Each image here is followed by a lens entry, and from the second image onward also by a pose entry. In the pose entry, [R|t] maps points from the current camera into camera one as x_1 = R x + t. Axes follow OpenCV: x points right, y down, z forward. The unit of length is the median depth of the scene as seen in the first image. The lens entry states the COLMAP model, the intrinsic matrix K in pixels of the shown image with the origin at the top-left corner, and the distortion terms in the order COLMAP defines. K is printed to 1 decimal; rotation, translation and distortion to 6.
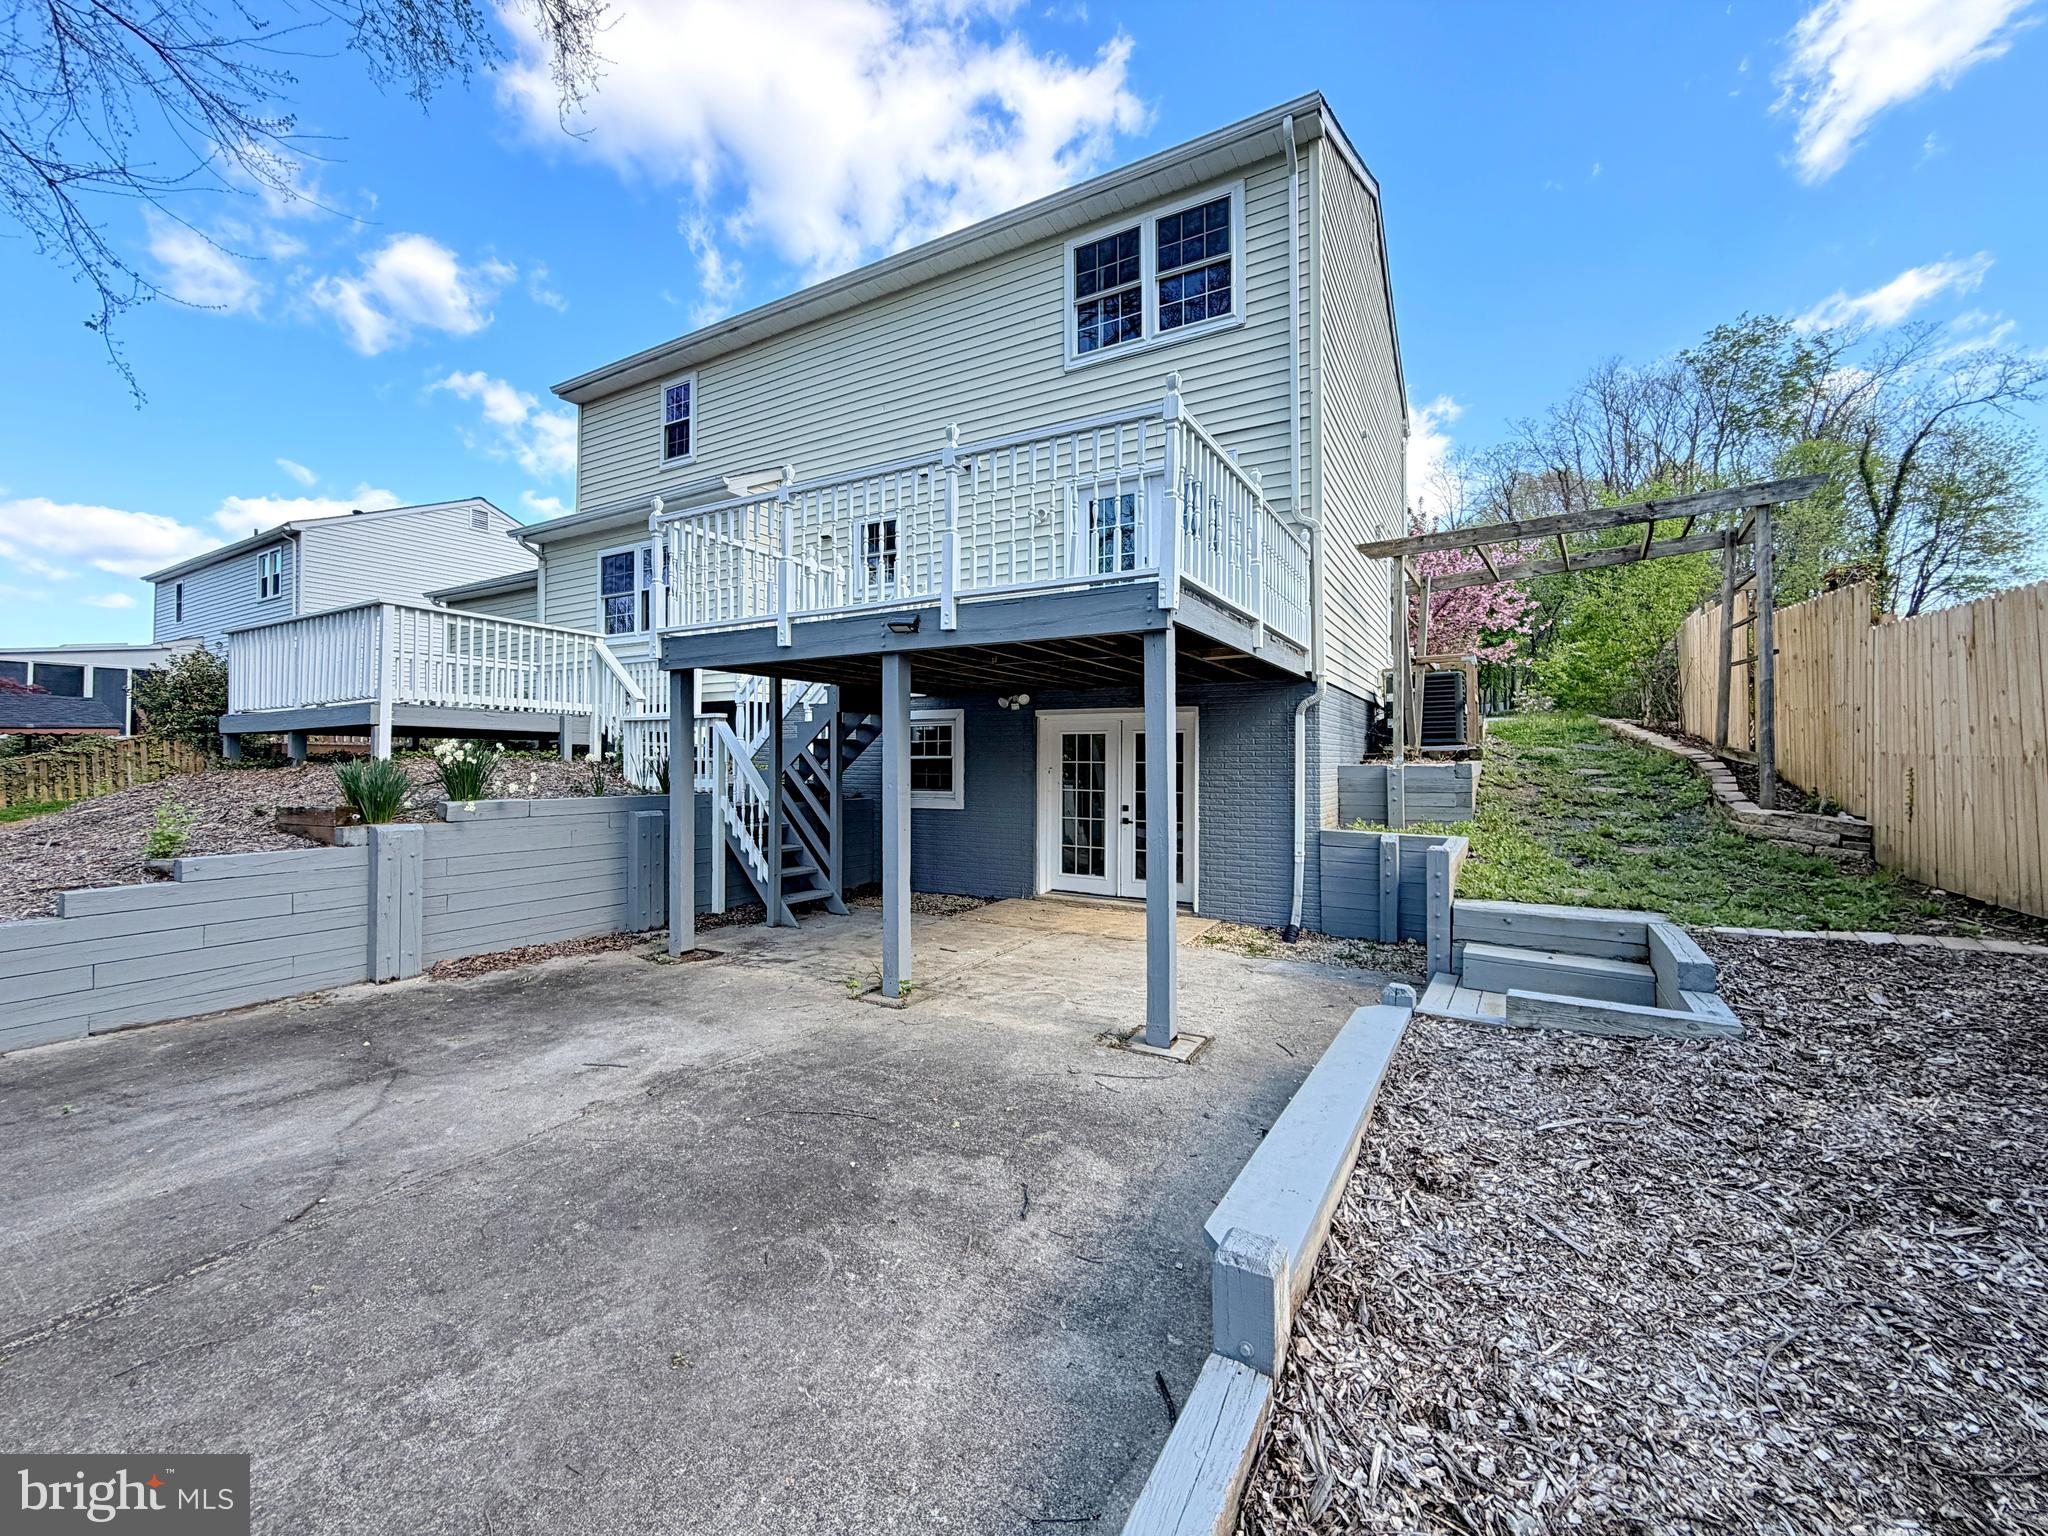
lens RADIAL K [[830.7, 0, 1034.1], [0, 830.7, 762.7], [0, 0, 1]] dist [0.000967, 0.000306]
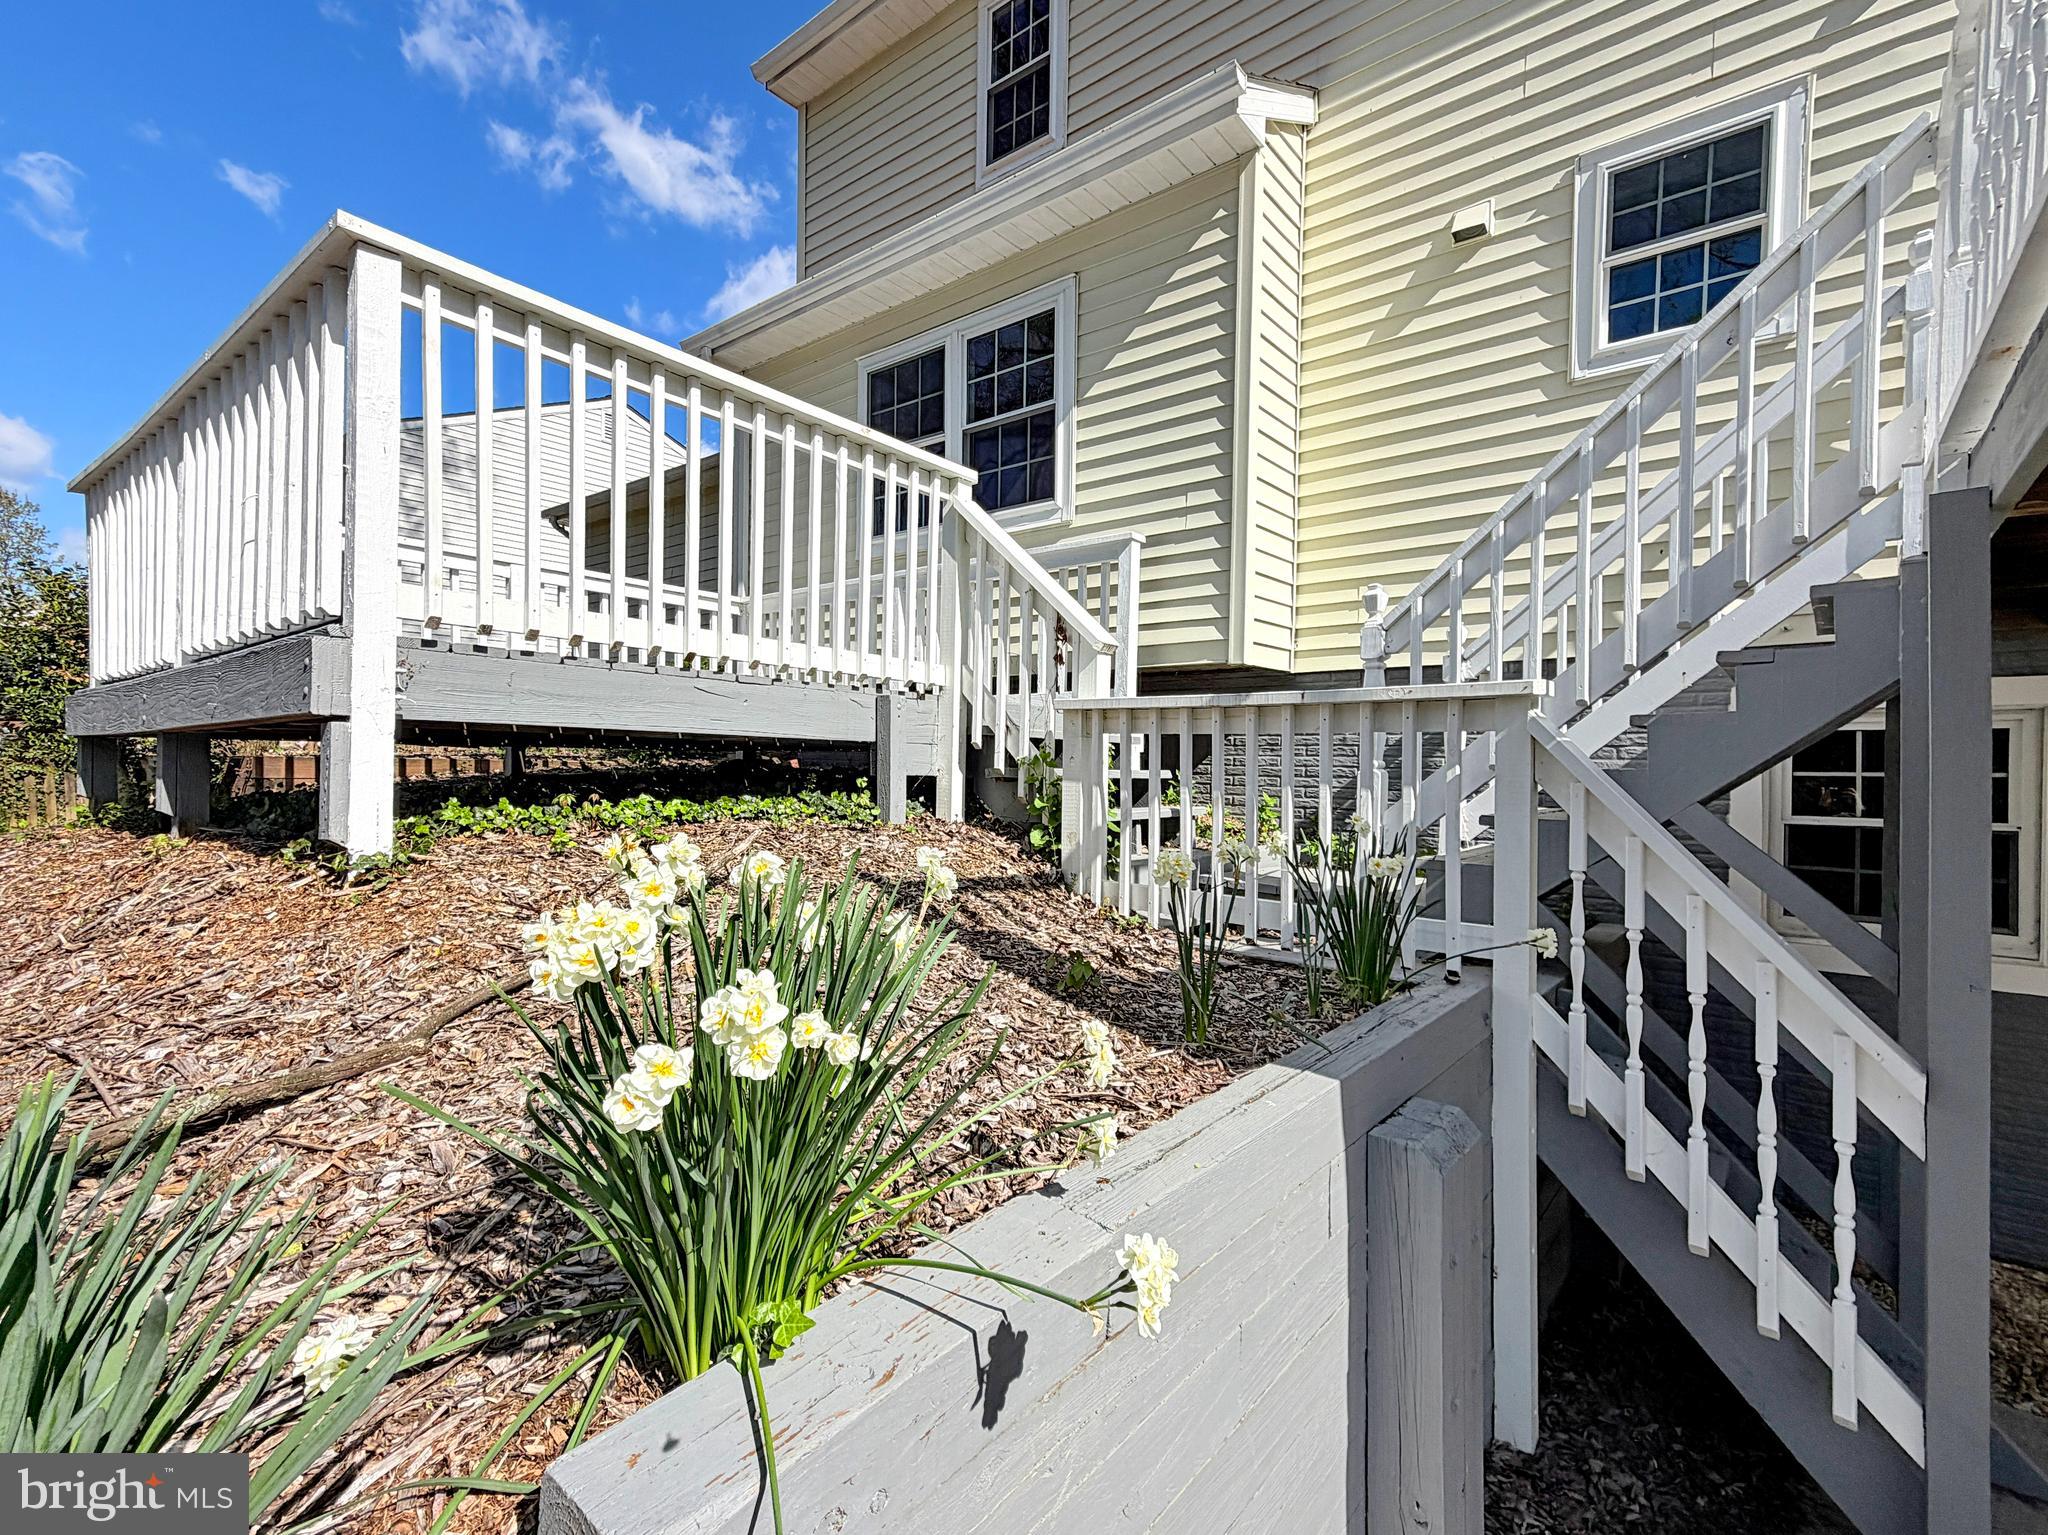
lens RADIAL K [[959.8, 0, 998.6], [0, 959.8, 768.5], [0, 0, 1]] dist [0.030998, 0.000040]
pose [[0.982034, 0.015498, -0.188068, -0.465081], [-0.015299, 0.999880, 0.002510, -0.029099], [0.188085, 0.000412, 0.982153, 0.645027]]
